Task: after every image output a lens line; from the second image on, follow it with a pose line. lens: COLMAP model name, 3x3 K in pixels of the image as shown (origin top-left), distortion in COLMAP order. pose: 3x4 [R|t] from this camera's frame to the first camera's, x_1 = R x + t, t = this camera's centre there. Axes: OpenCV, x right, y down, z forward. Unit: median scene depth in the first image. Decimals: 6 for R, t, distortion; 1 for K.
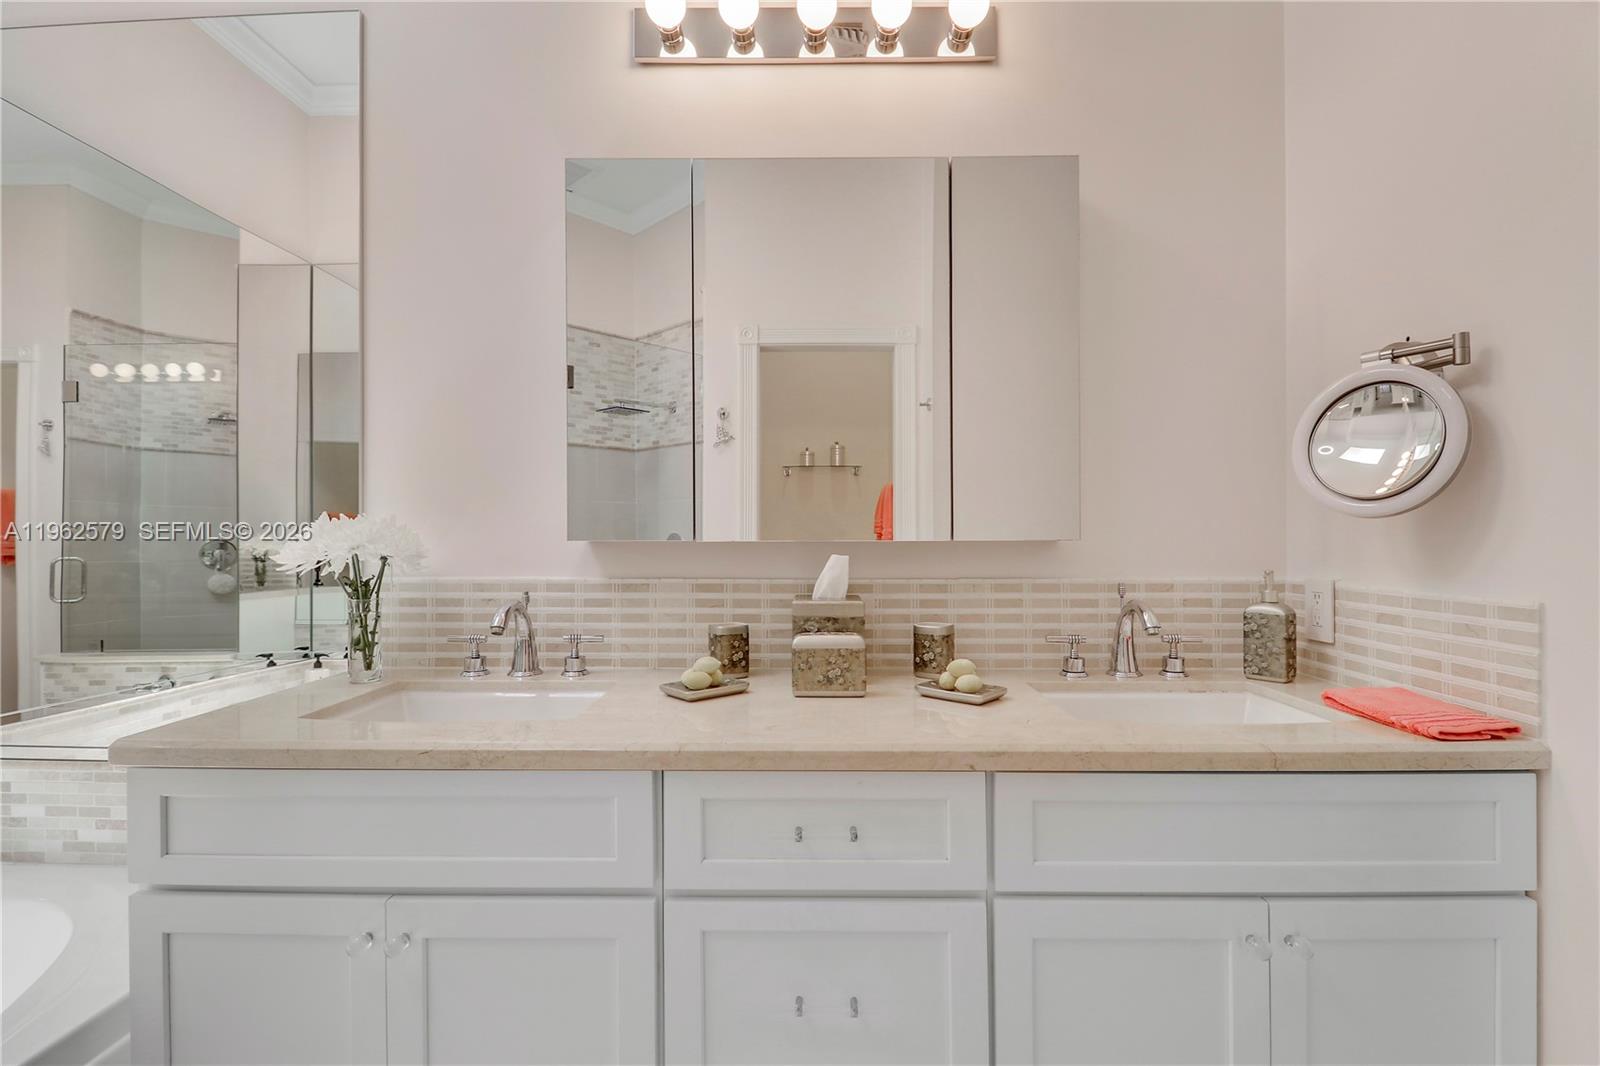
lens RADIAL K [[782.4, 0, 802.4], [0, 782.4, 522.1], [0, 0, 1]] dist [-0.000808, -0.009324]
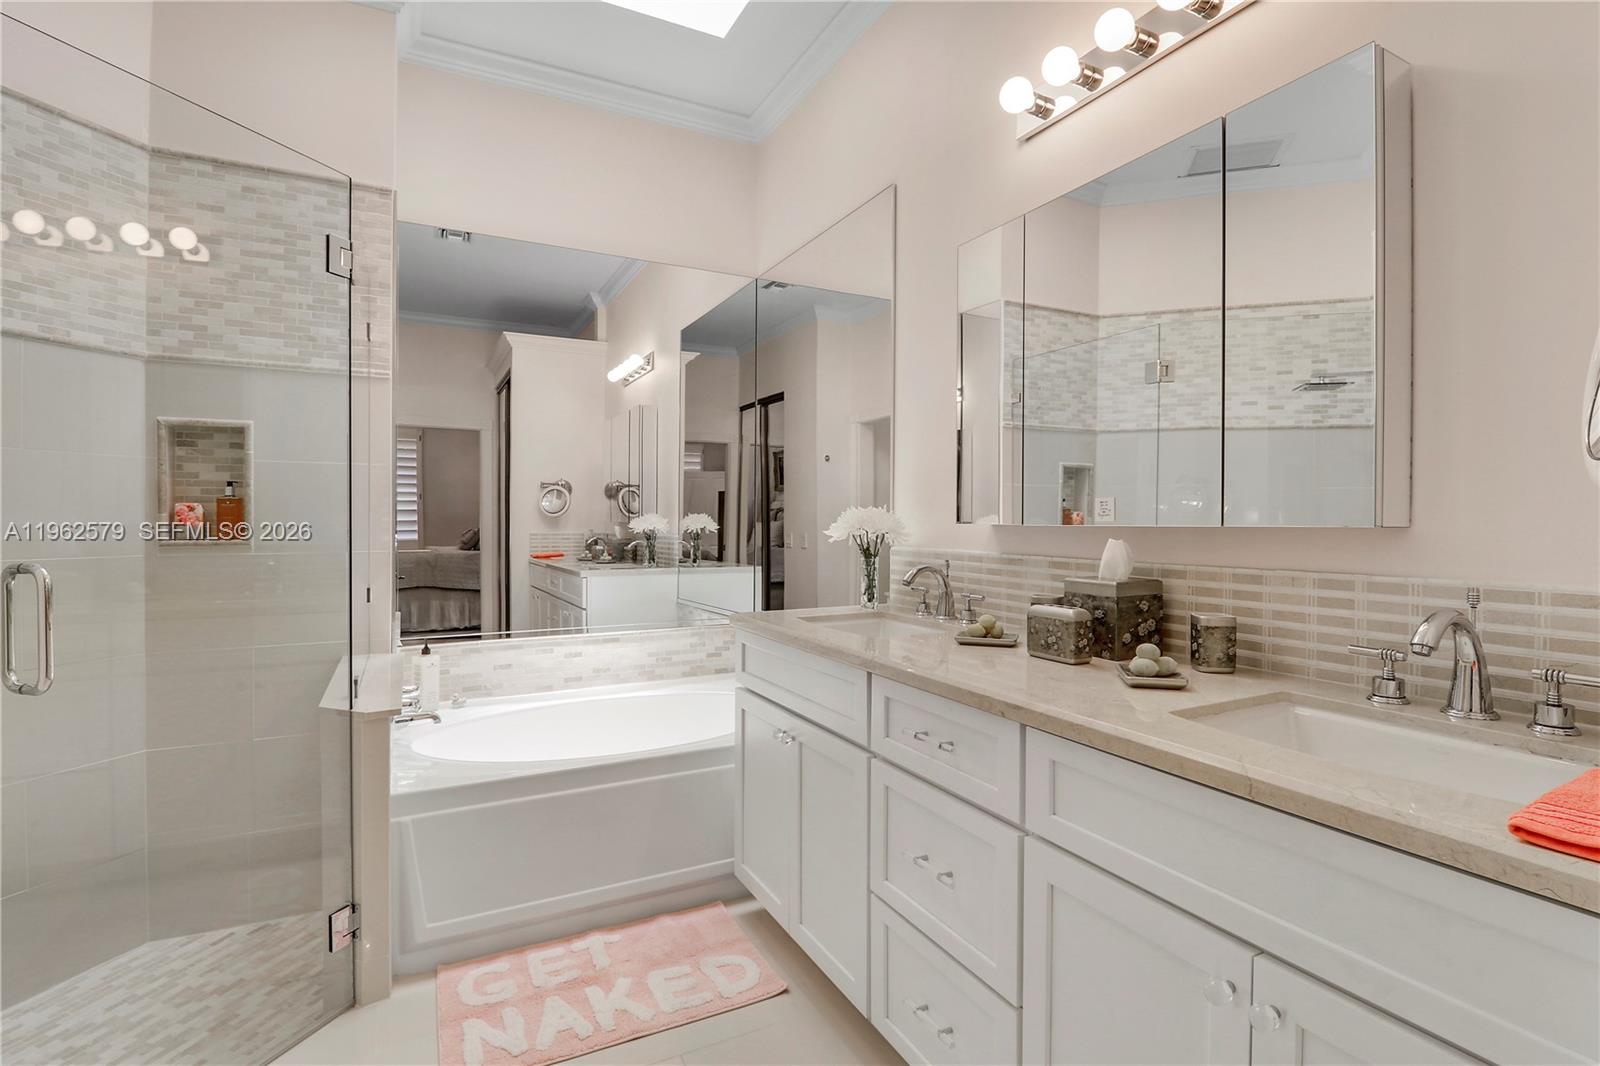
lens RADIAL K [[782.4, 0, 802.4], [0, 782.4, 522.1], [0, 0, 1]] dist [-0.000808, -0.009324]
pose [[0.454097, 0.003580, -0.890945, 0.748907], [0.007988, 0.999935, 0.008090, 0.007189], [0.890917, -0.010791, 0.454039, 0.128630]]
